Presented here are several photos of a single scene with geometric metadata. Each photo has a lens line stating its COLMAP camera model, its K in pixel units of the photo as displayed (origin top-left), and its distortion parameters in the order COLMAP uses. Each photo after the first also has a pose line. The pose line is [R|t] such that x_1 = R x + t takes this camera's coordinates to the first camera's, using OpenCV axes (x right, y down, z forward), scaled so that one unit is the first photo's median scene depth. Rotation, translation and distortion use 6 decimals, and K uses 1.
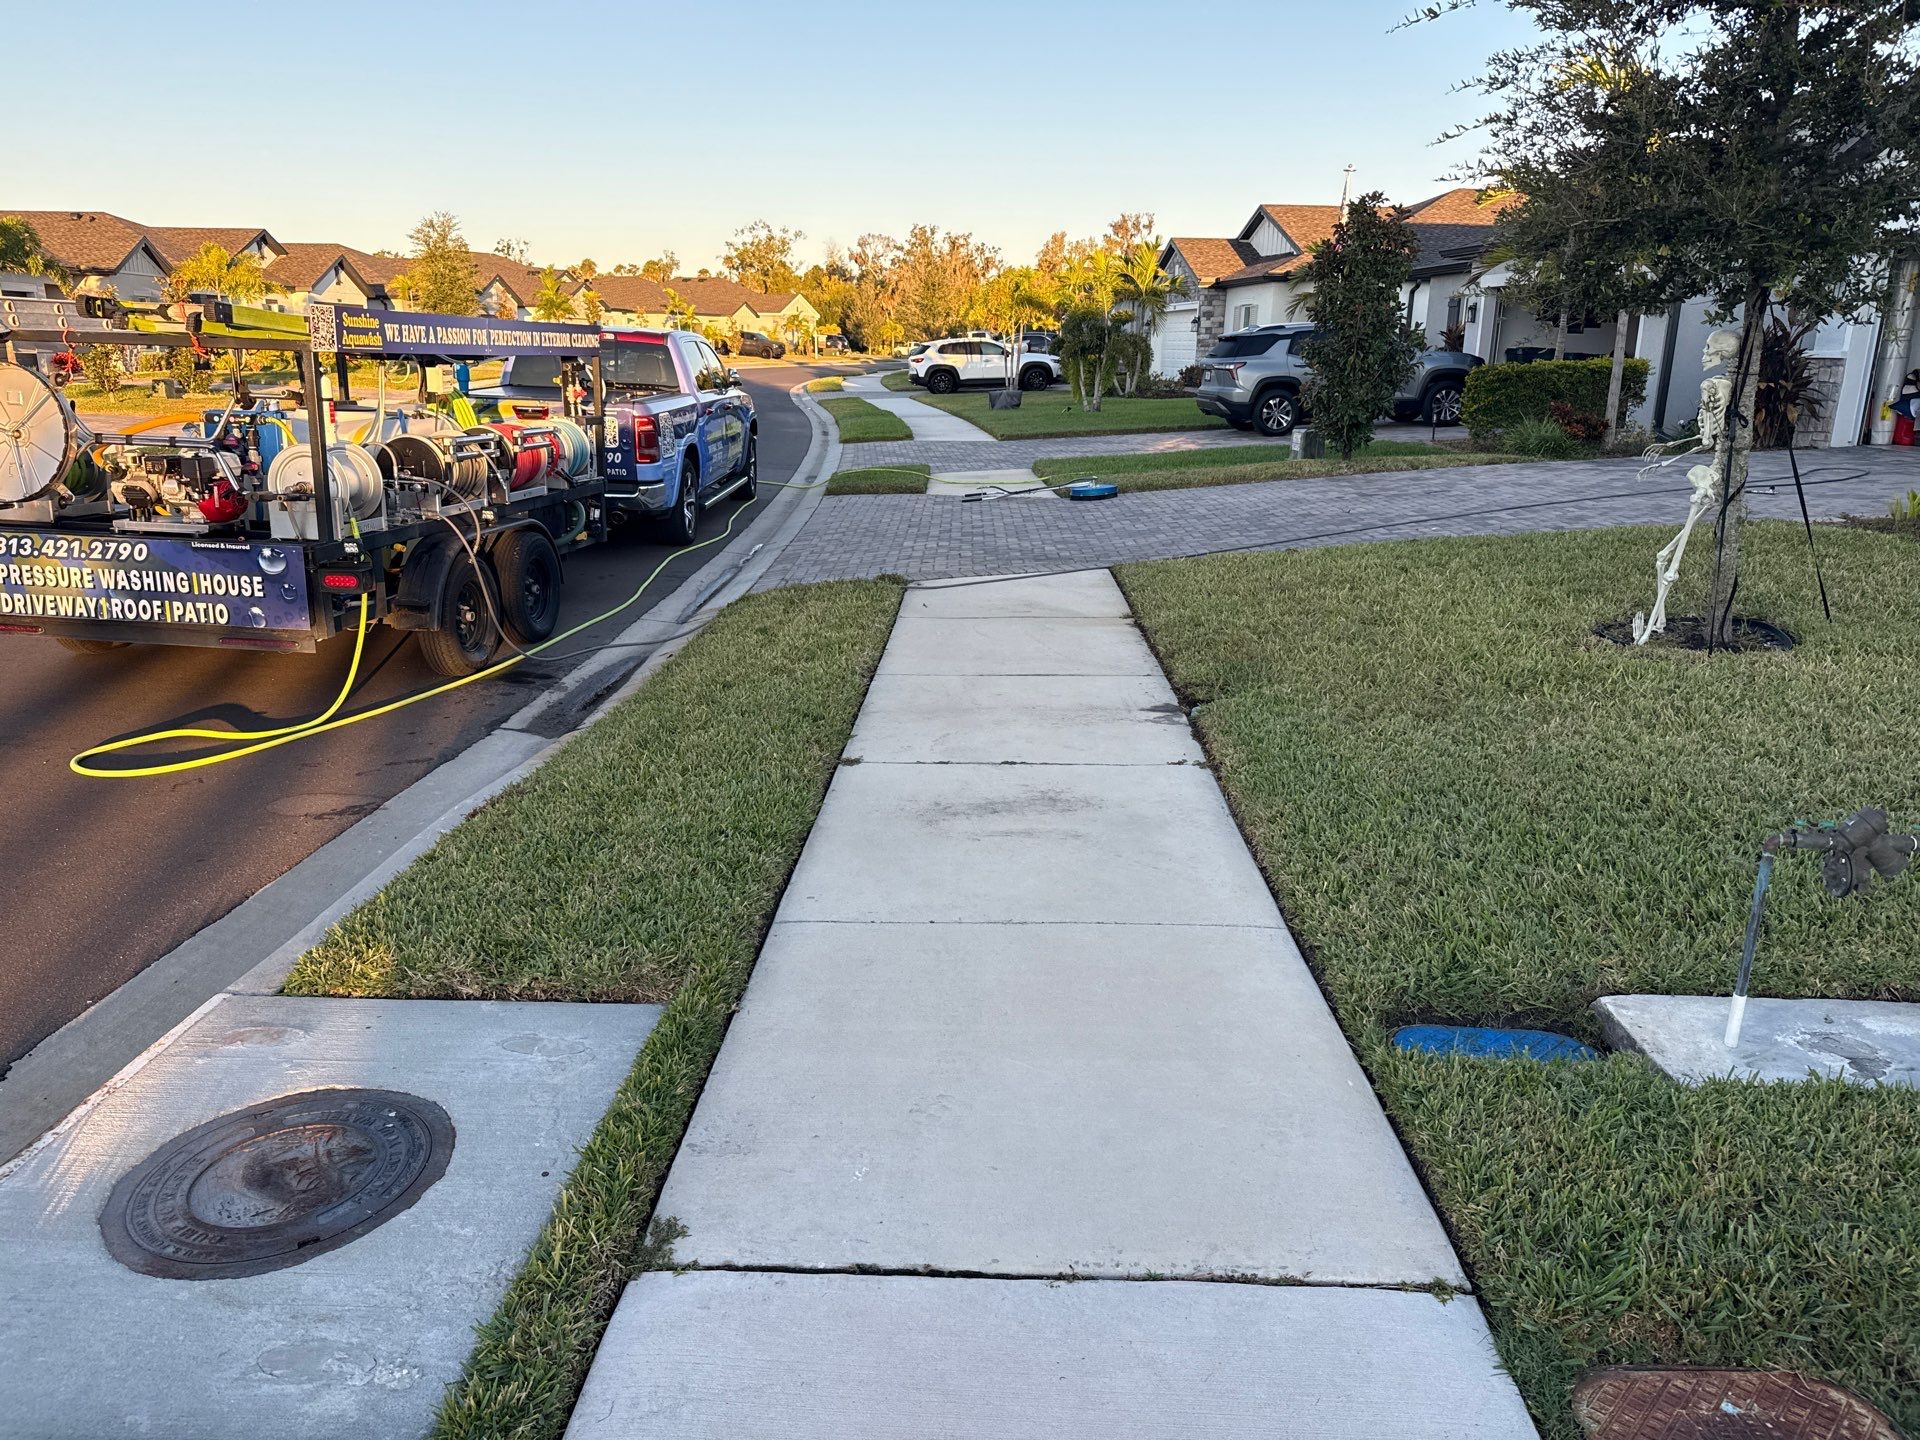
lens RADIAL K [[1348.2, 0, 960.0], [0, 1348.2, 720.0], [0, 0, 1]] dist [0.022804, -0.024824]
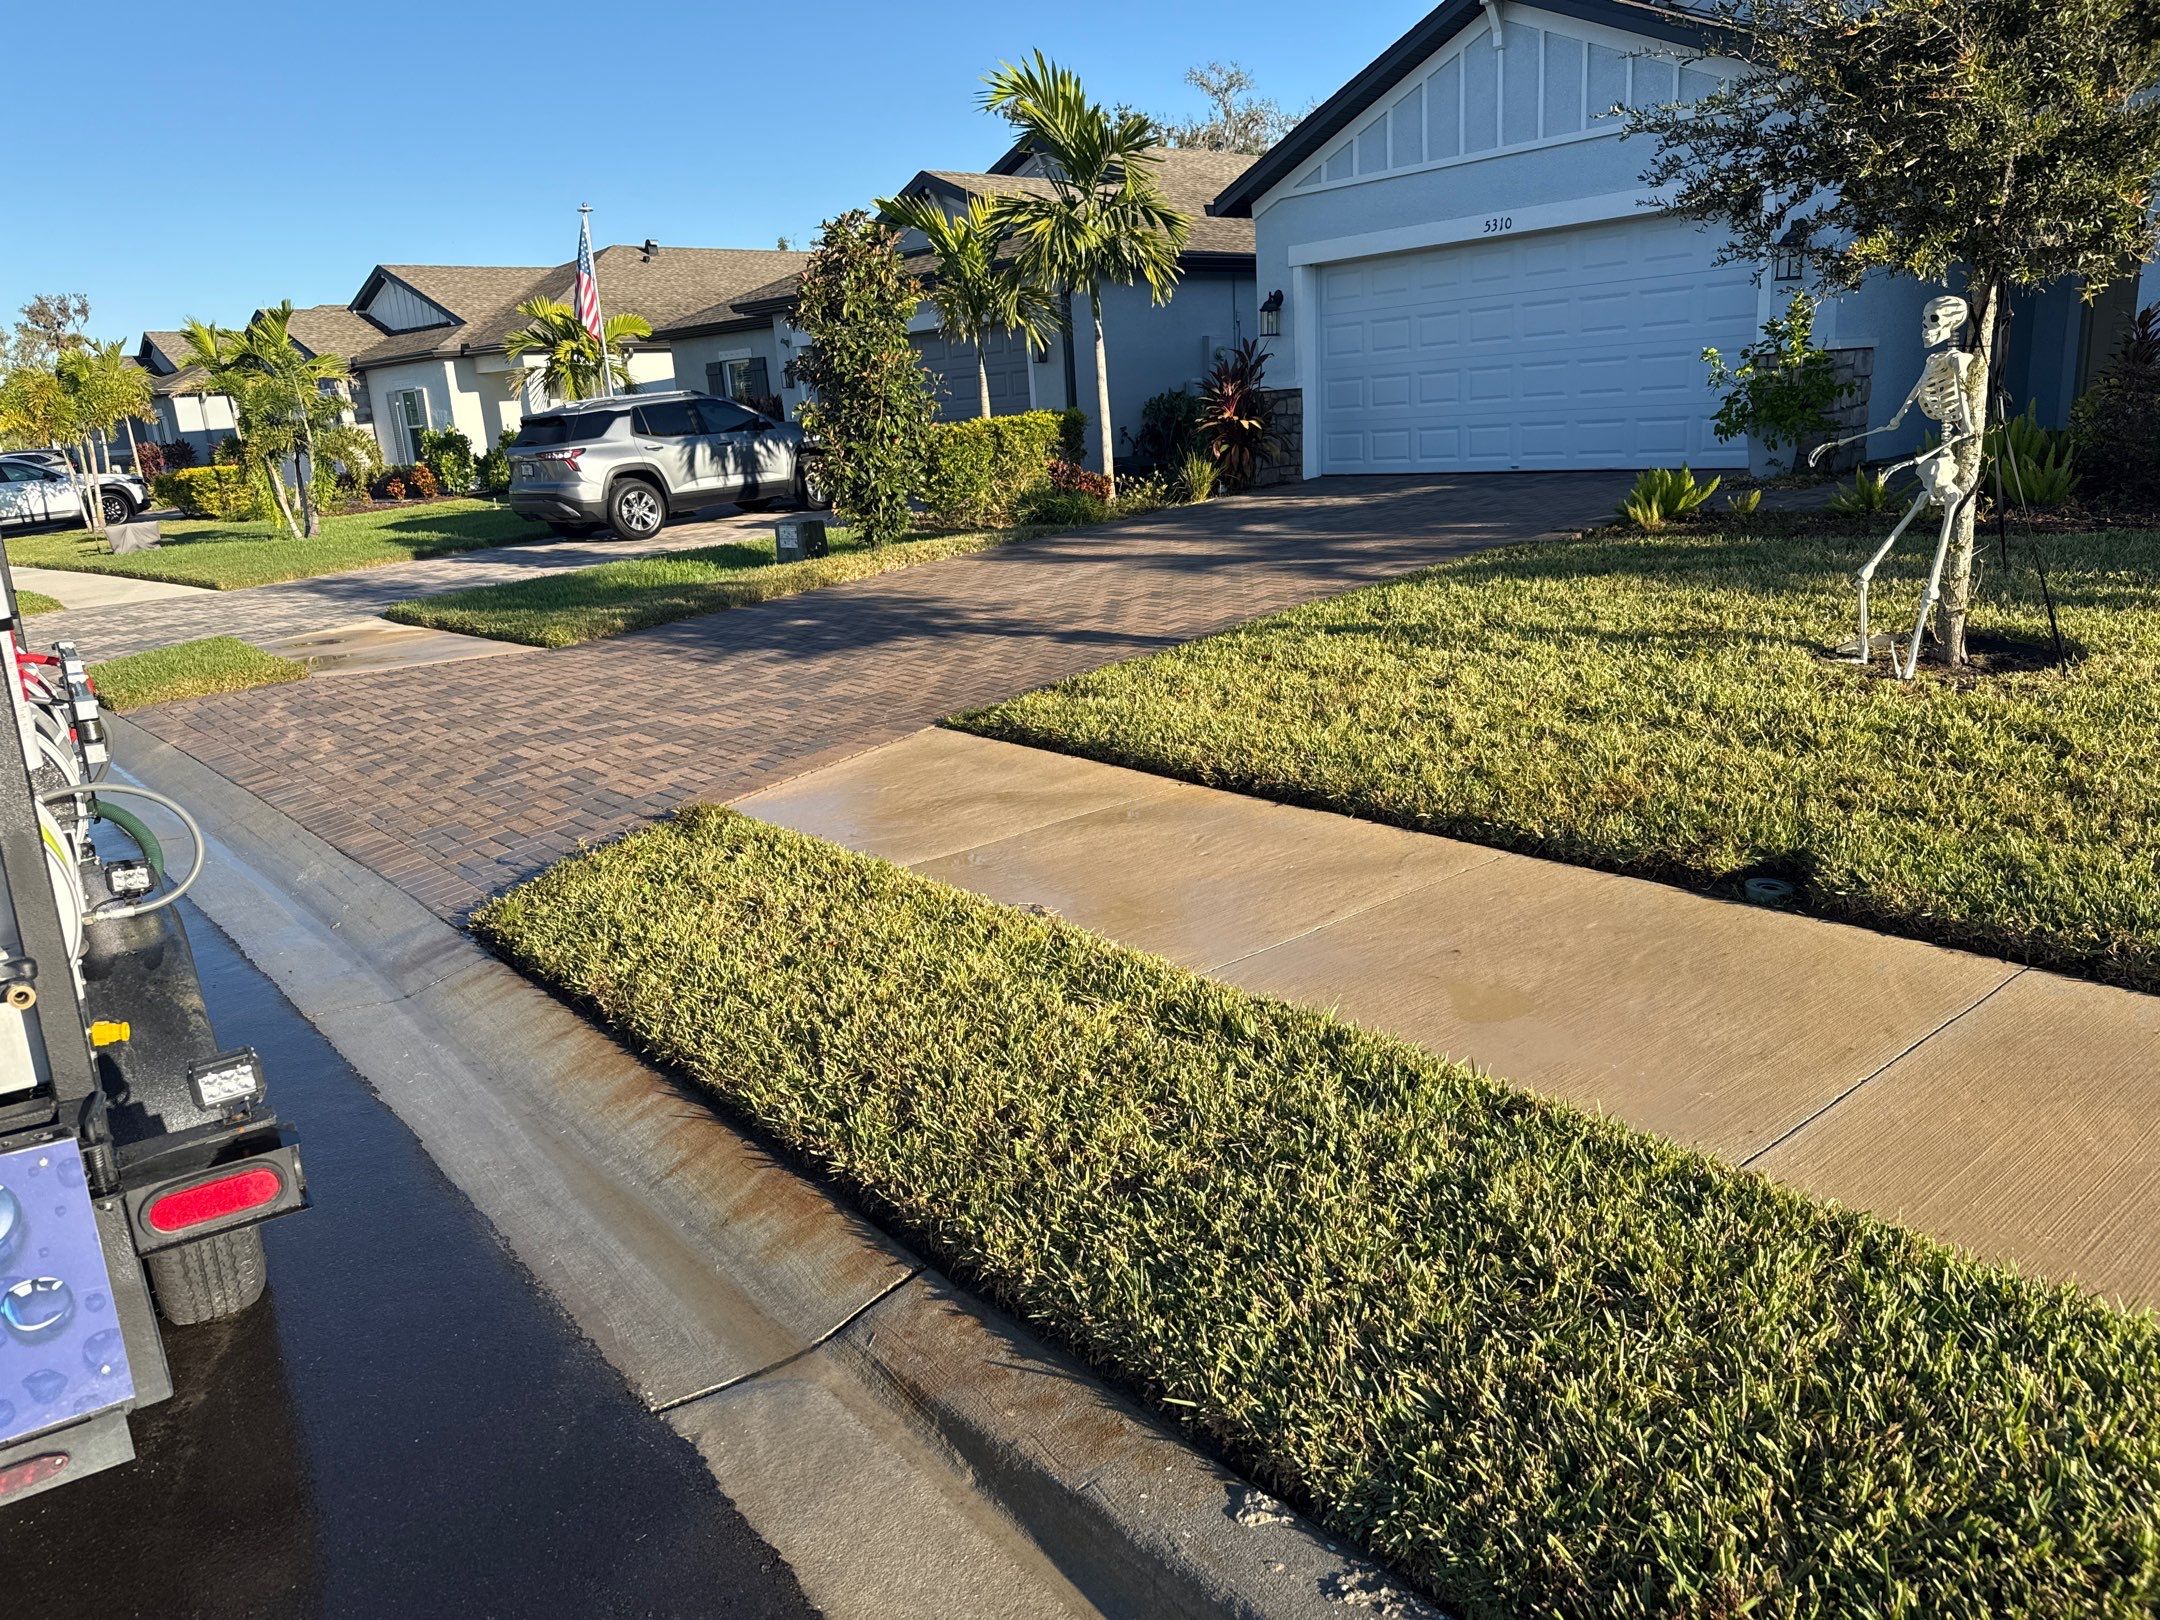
lens RADIAL K [[1484.9, 0, 999.8], [0, 1484.9, 798.8], [0, 0, 1]] dist [0.022246, -0.026408]
pose [[0.758495, -0.213942, 0.615560, -0.534329], [0.237099, 0.970437, 0.045128, -0.172320], [-0.607016, 0.111719, 0.786797, 0.684789]]
